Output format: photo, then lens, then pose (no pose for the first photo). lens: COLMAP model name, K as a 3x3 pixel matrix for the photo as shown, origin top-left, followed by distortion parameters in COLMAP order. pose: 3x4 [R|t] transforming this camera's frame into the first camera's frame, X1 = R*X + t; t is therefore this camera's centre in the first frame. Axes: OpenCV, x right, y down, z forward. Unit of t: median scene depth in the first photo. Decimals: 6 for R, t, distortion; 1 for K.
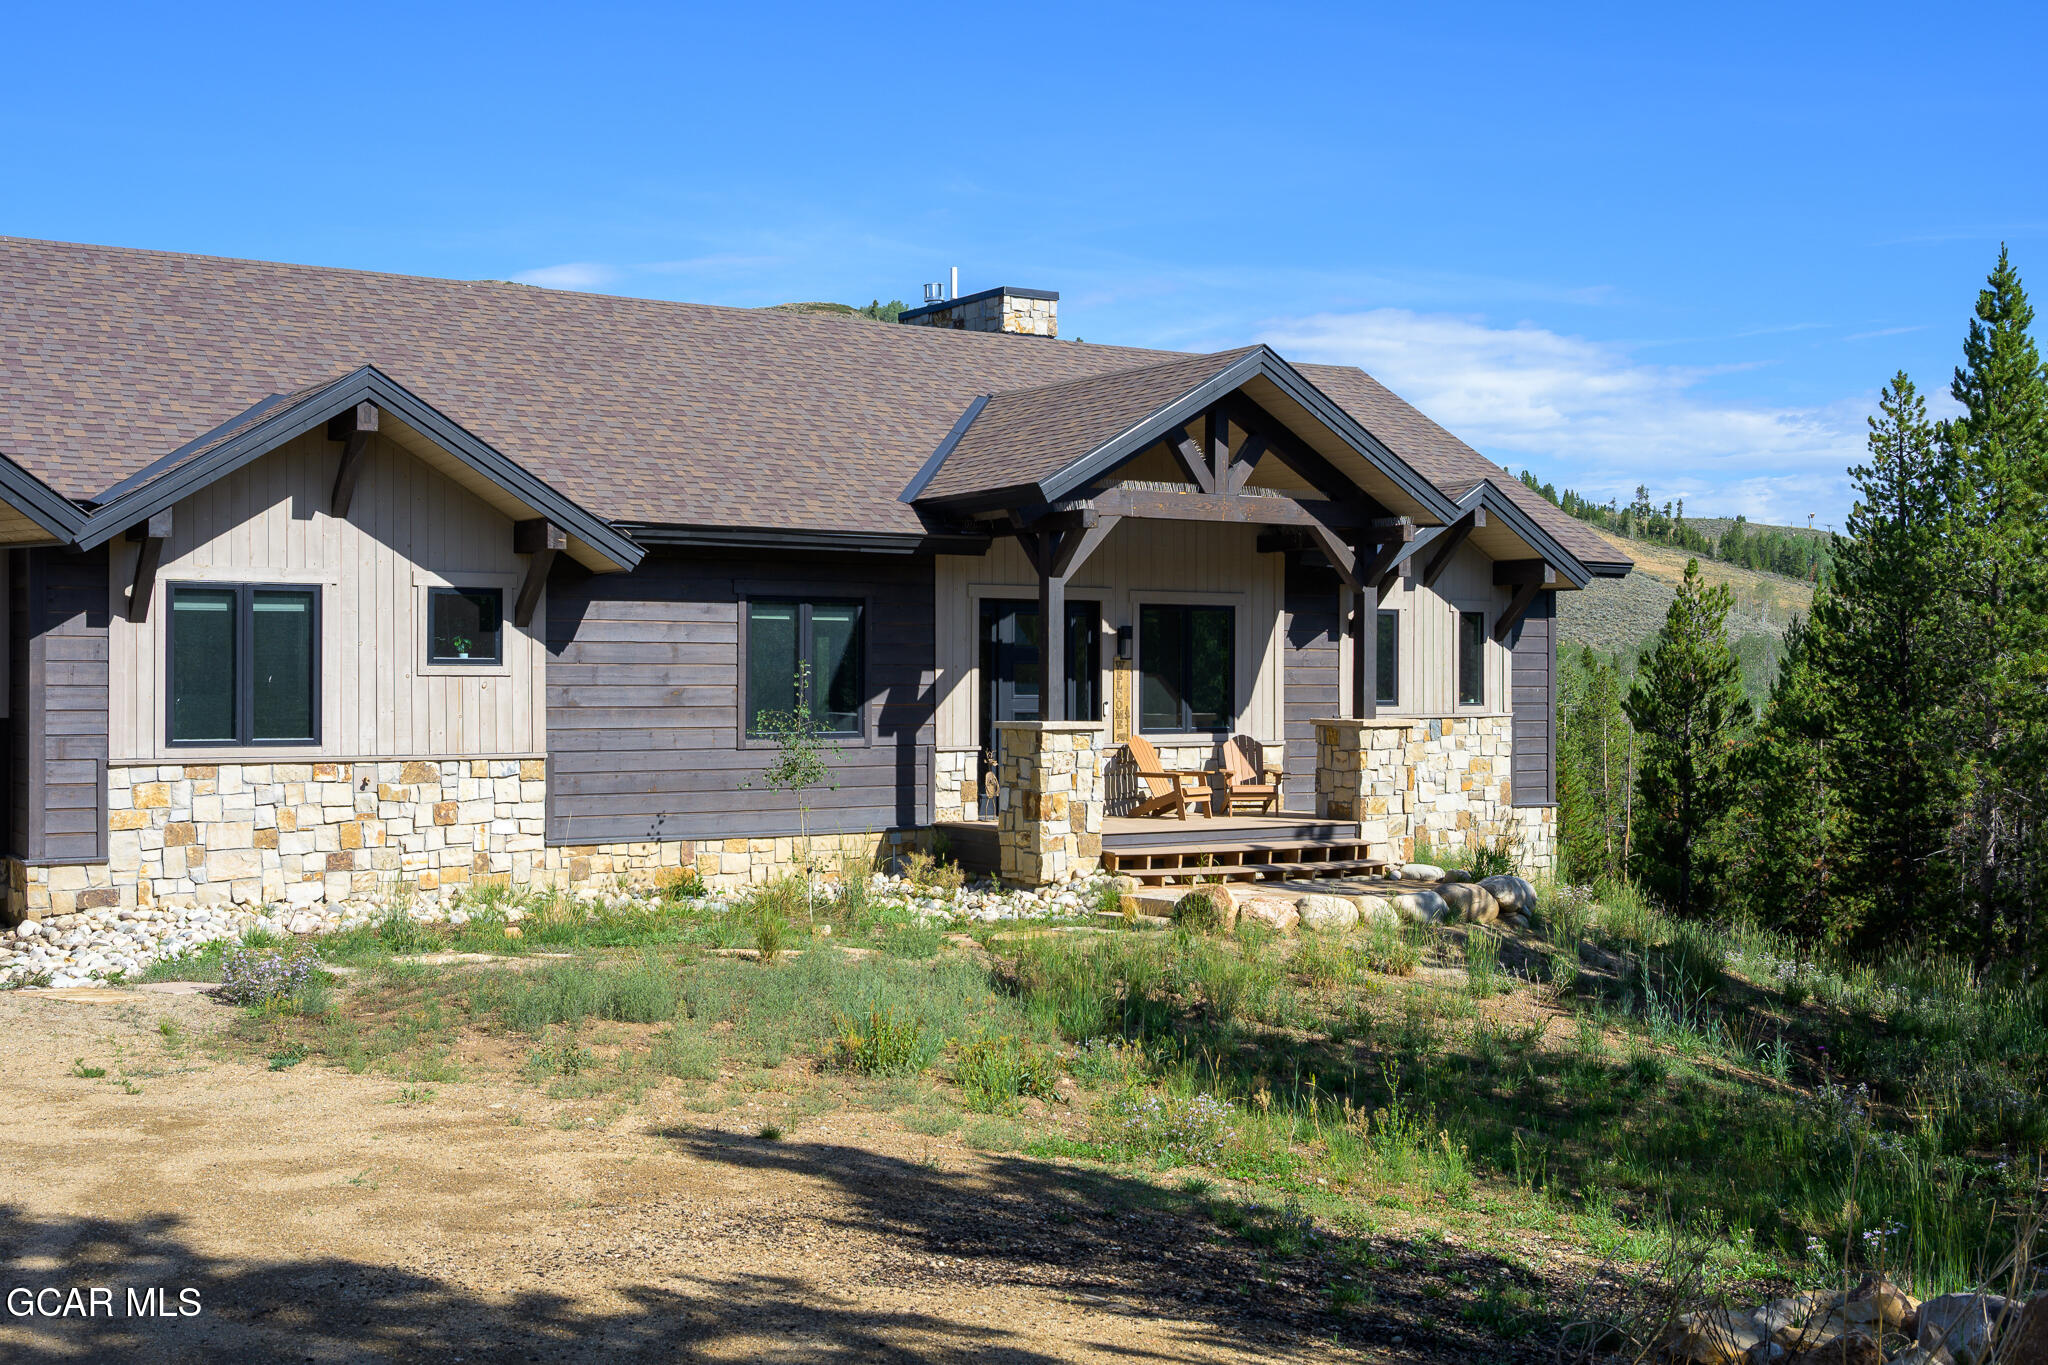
lens RADIAL K [[2371.9, 0, 1013.1], [0, 2371.9, 686.4], [0, 0, 1]] dist [-0.017911, 0.000000]
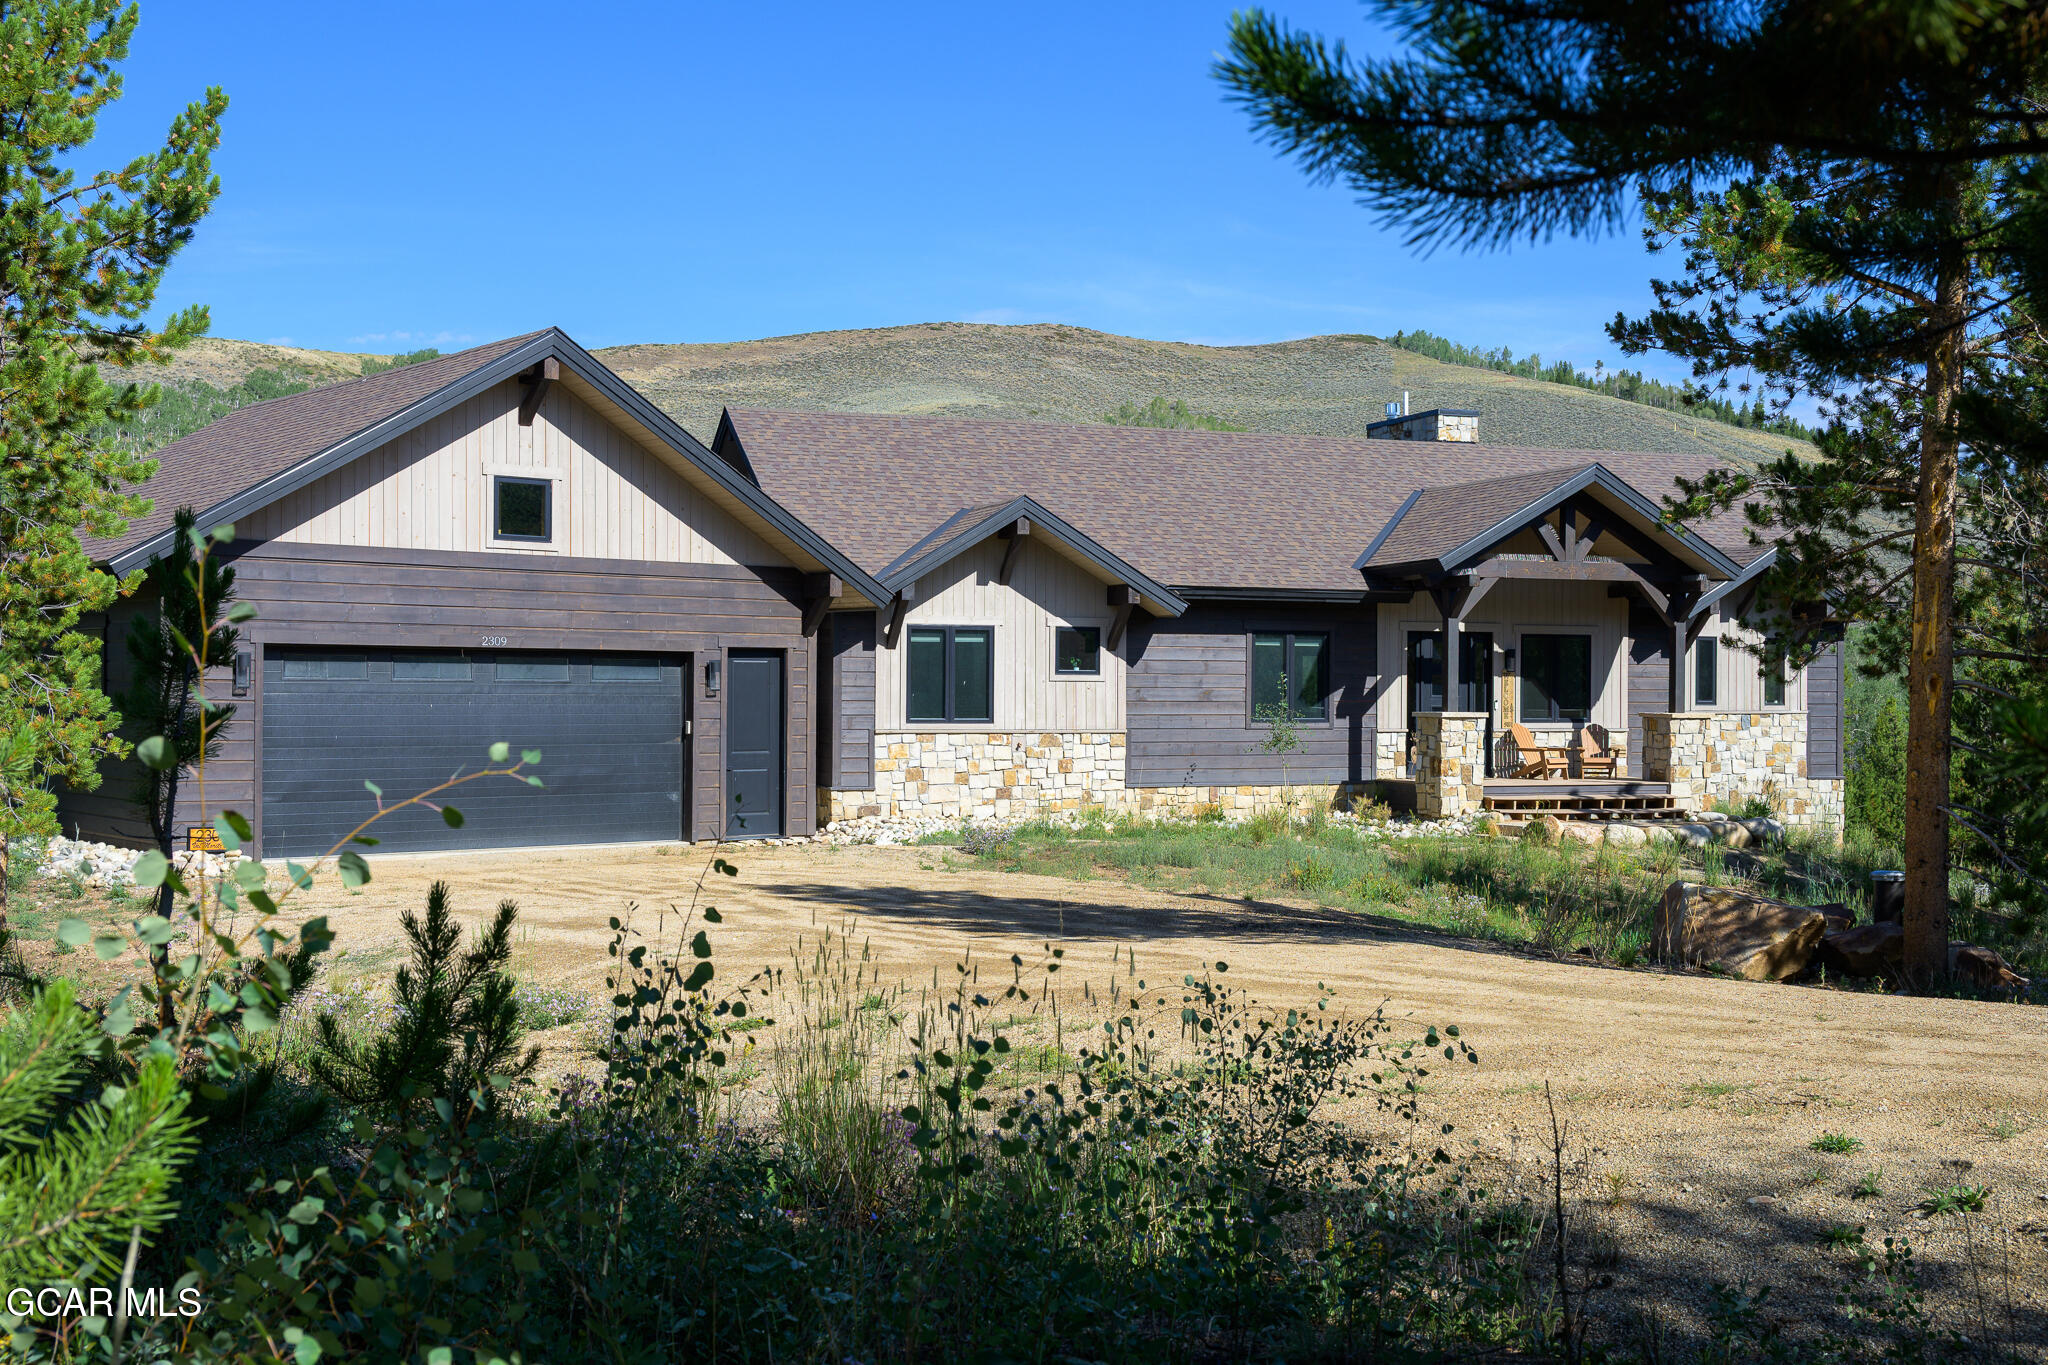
lens RADIAL K [[2138.8, 0, 1022.3], [0, 2138.8, 689.9], [0, 0, 1]] dist [-0.002704, 0.000000]
pose [[0.973829, 0.003413, -0.227257, 0.059592], [-0.003971, 0.999990, -0.001999, 0.004170], [0.227248, 0.002849, 0.973833, -0.399998]]
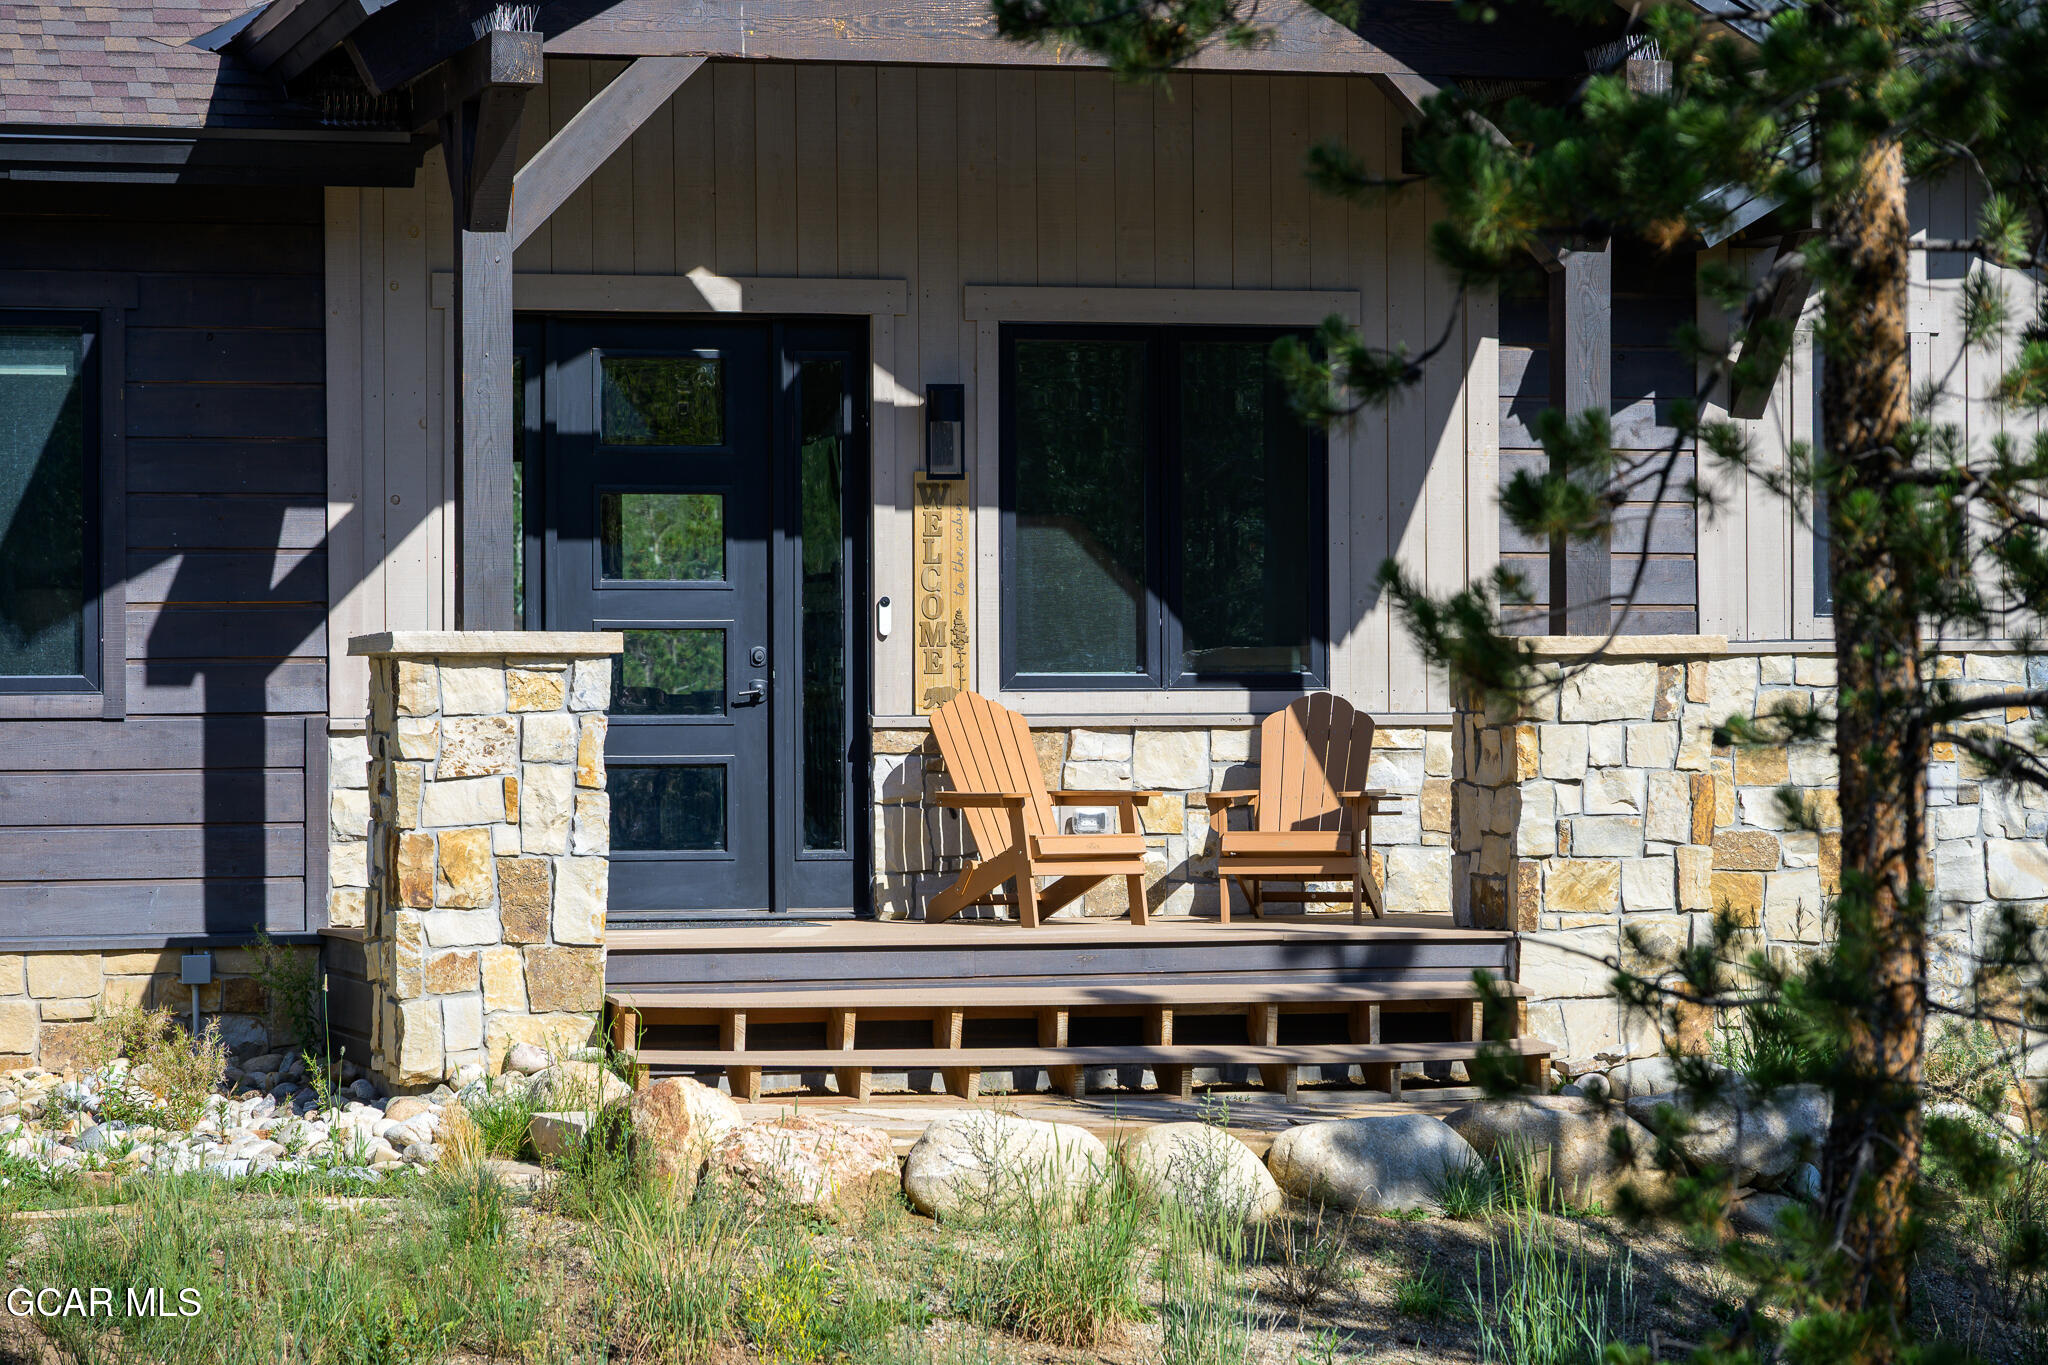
lens RADIAL K [[6140.9, 0, 1025.0], [0, 6140.9, 680.0], [0, 0, 1]] dist [-0.047046, 0.000000]
pose [[0.958243, -0.008277, -0.285834, 0.350926], [0.005769, 0.999937, -0.009616, 0.030295], [0.285895, 0.007565, 0.958231, 0.133605]]
